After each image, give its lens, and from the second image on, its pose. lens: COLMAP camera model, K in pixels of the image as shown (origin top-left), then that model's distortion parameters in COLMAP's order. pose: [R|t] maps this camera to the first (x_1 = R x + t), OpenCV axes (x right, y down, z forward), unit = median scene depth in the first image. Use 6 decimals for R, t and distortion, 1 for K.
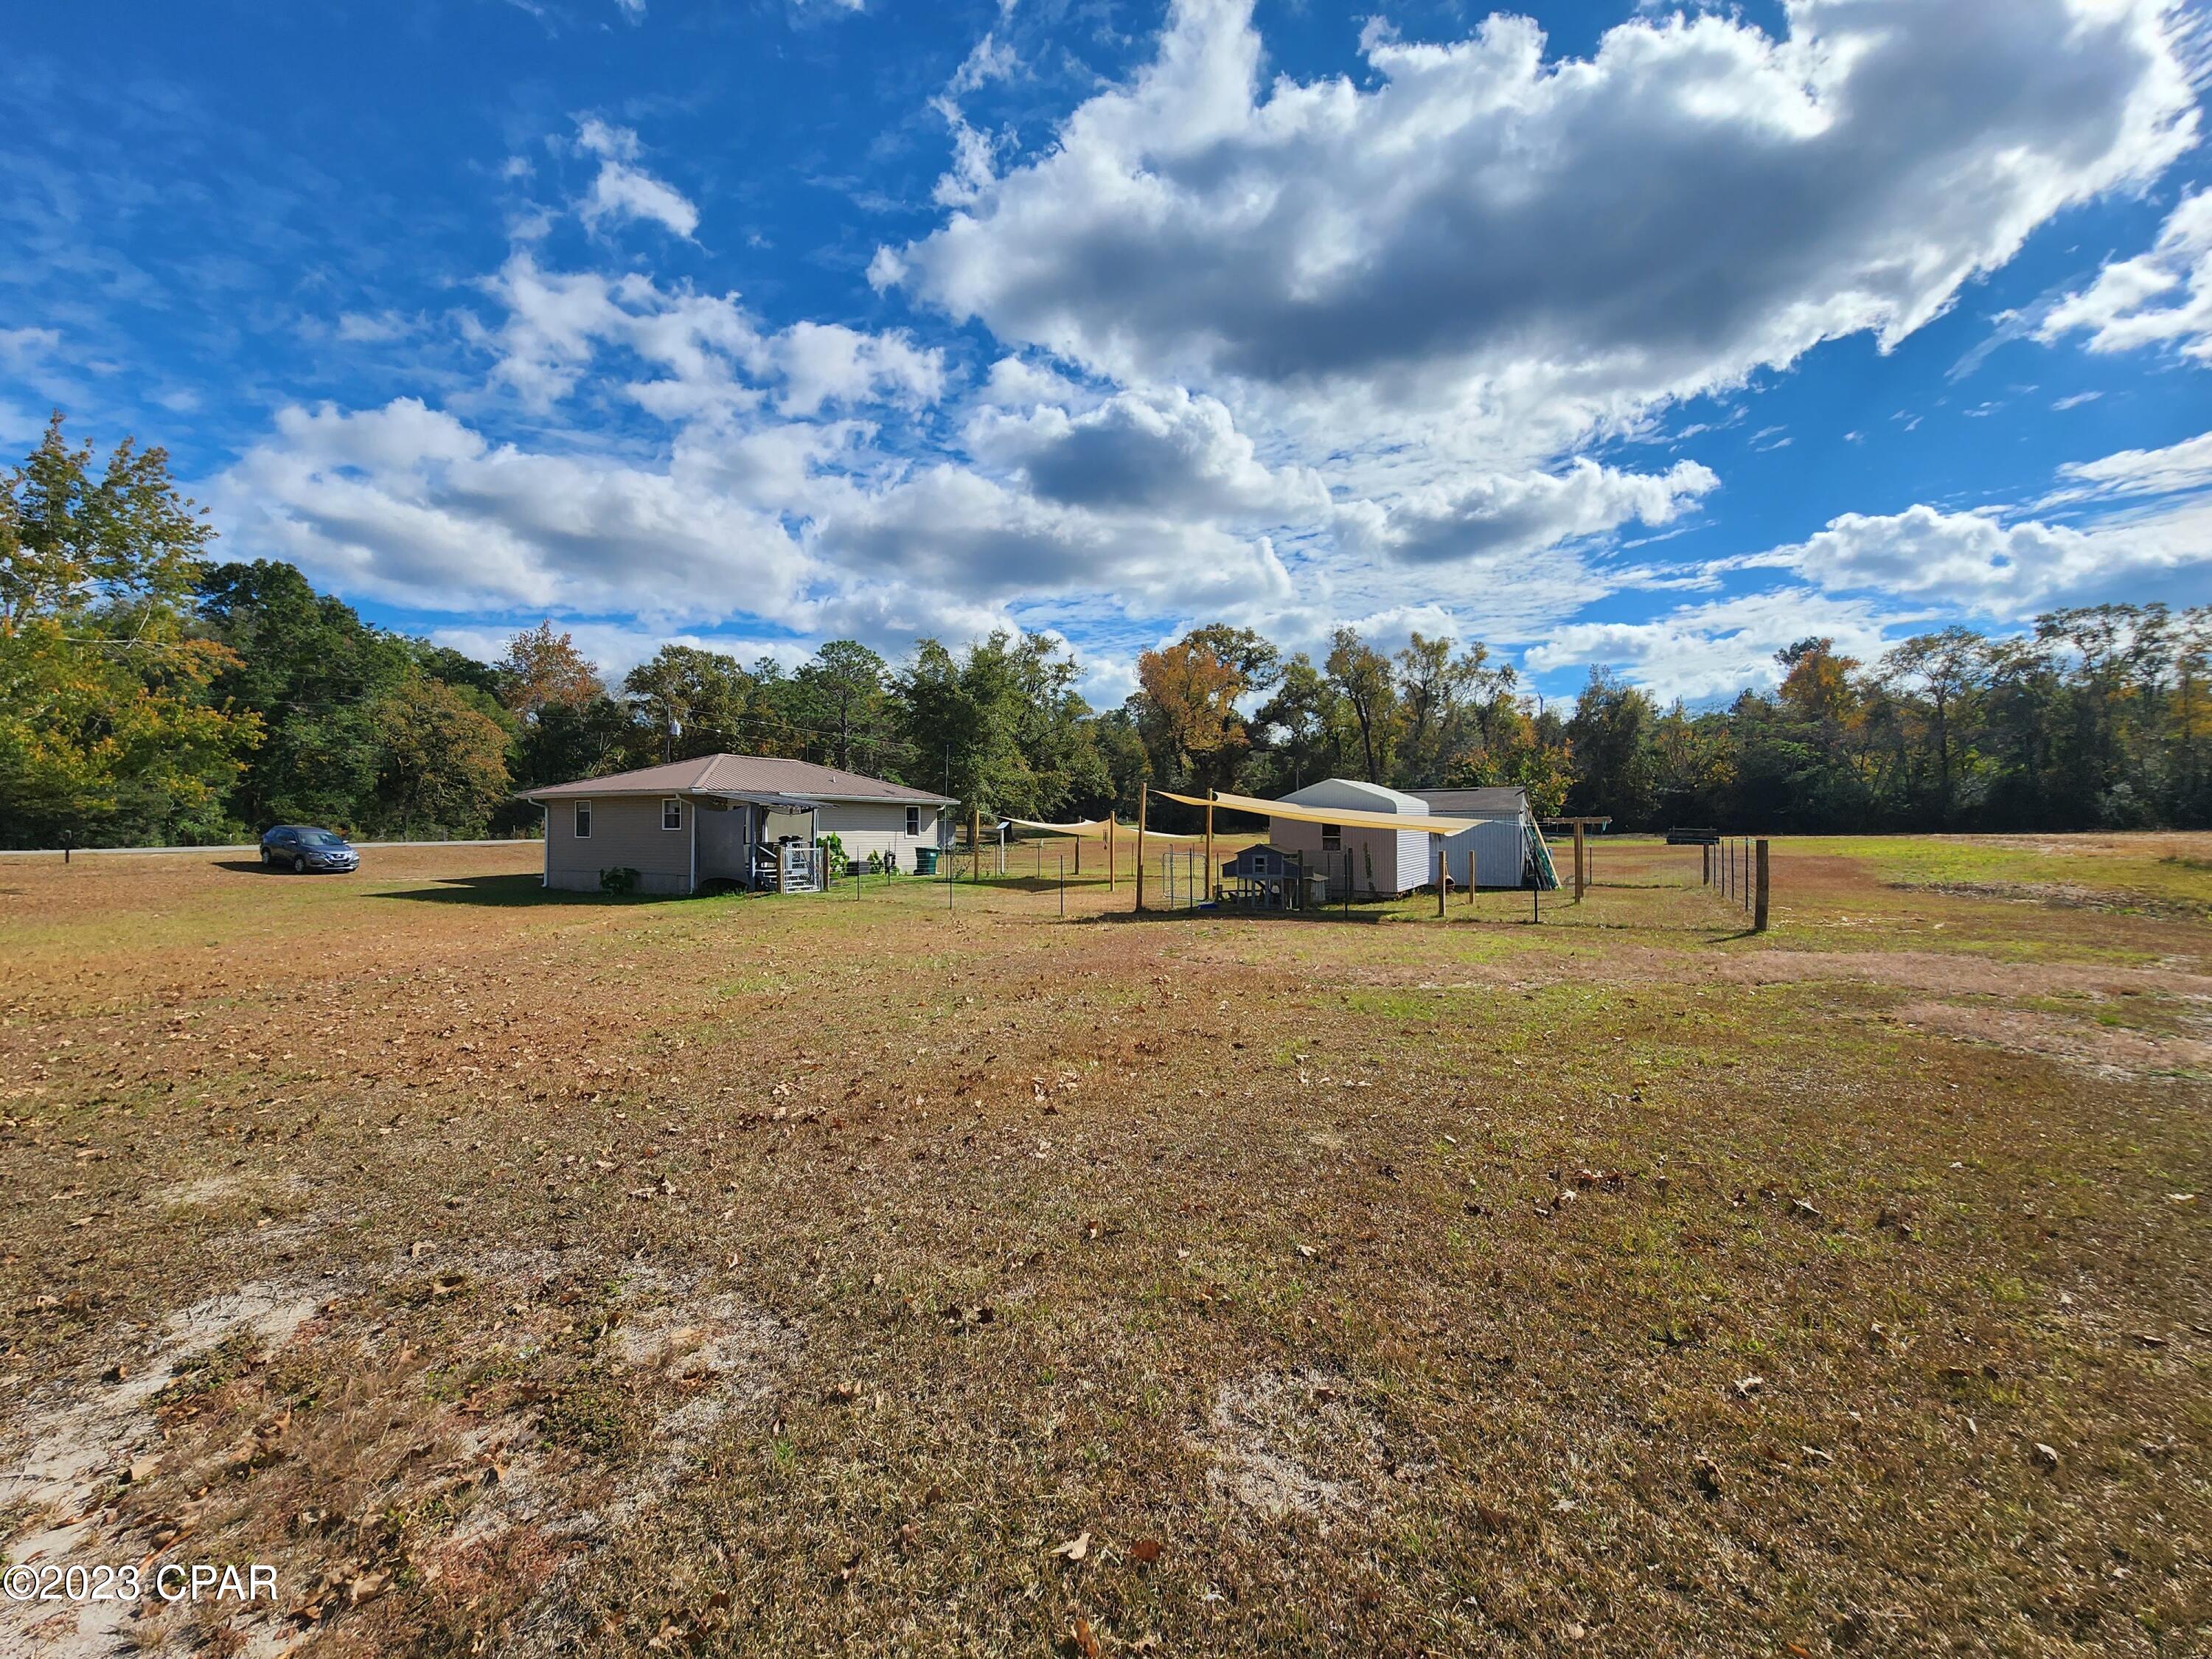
lens RADIAL K [[908.4, 0, 1097.0], [0, 908.4, 828.6], [0, 0, 1]] dist [0.000687, -0.001984]
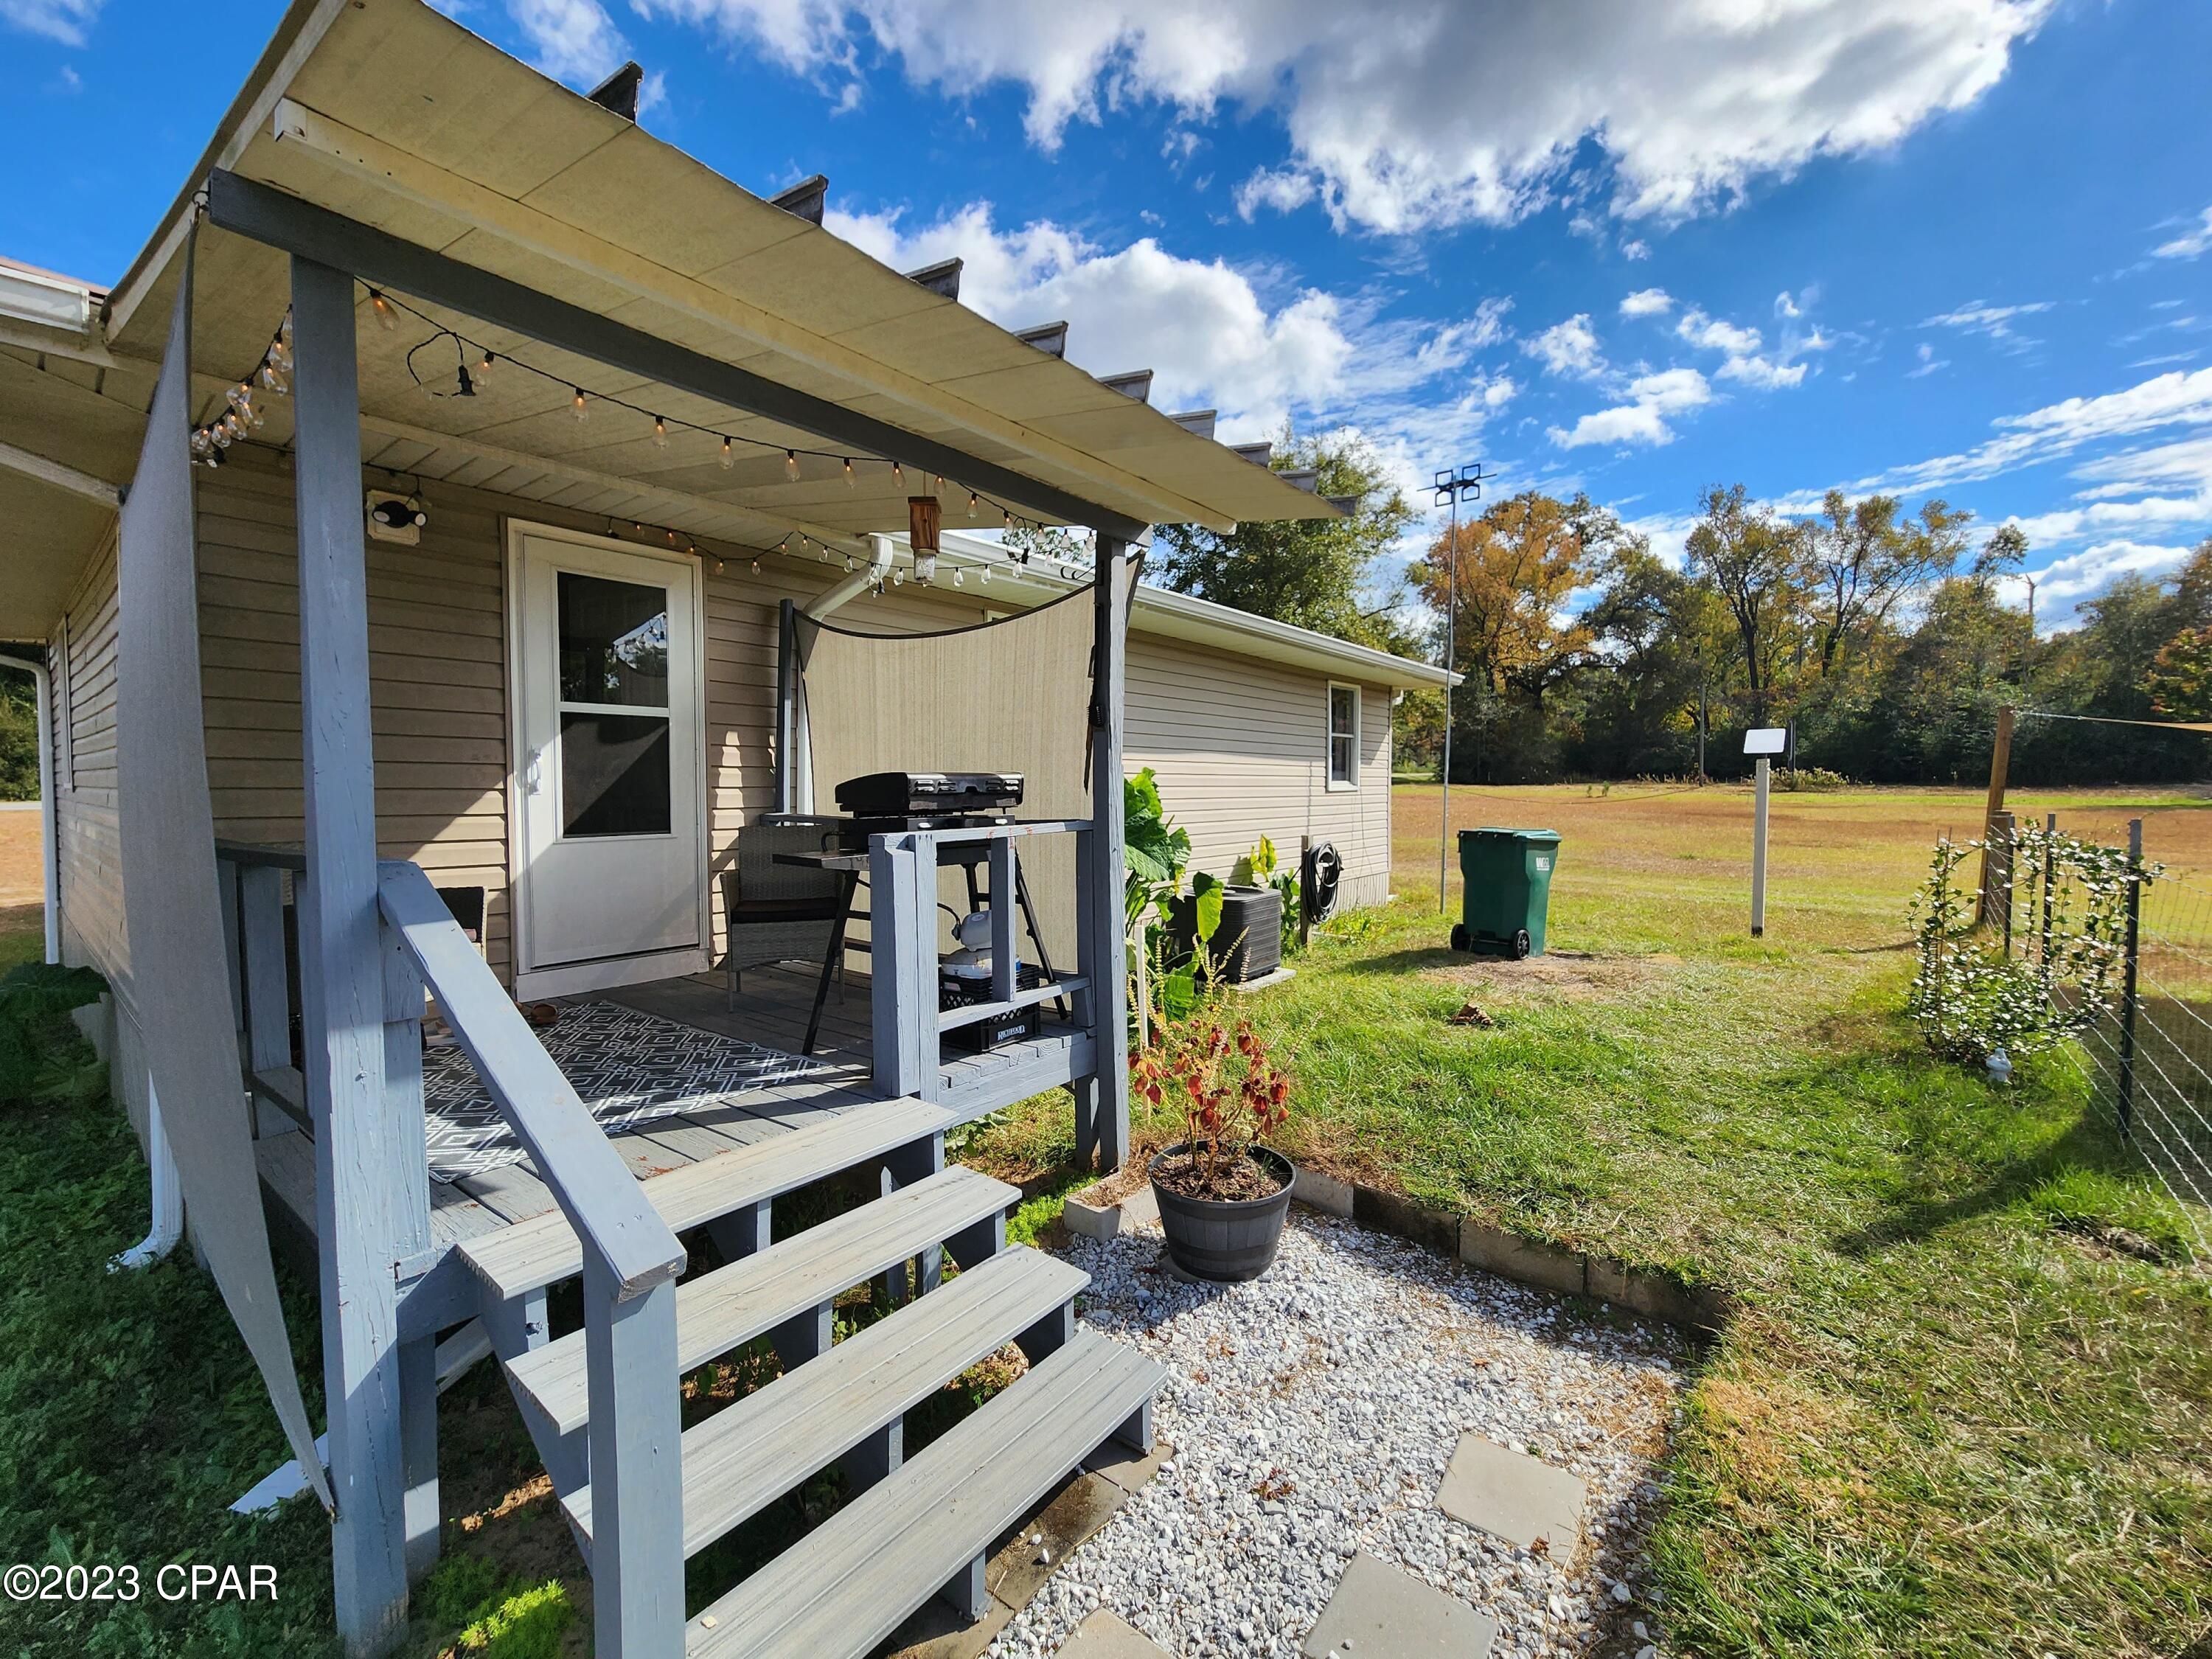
lens RADIAL K [[908.4, 0, 1104.2], [0, 908.4, 821.8], [0, 0, 1]] dist [0.000687, -0.001984]
pose [[0.984127, 0.015859, -0.176754, -0.074058], [-0.006835, 0.998647, 0.051543, 0.002118], [0.177332, -0.049517, 0.982905, 0.223344]]
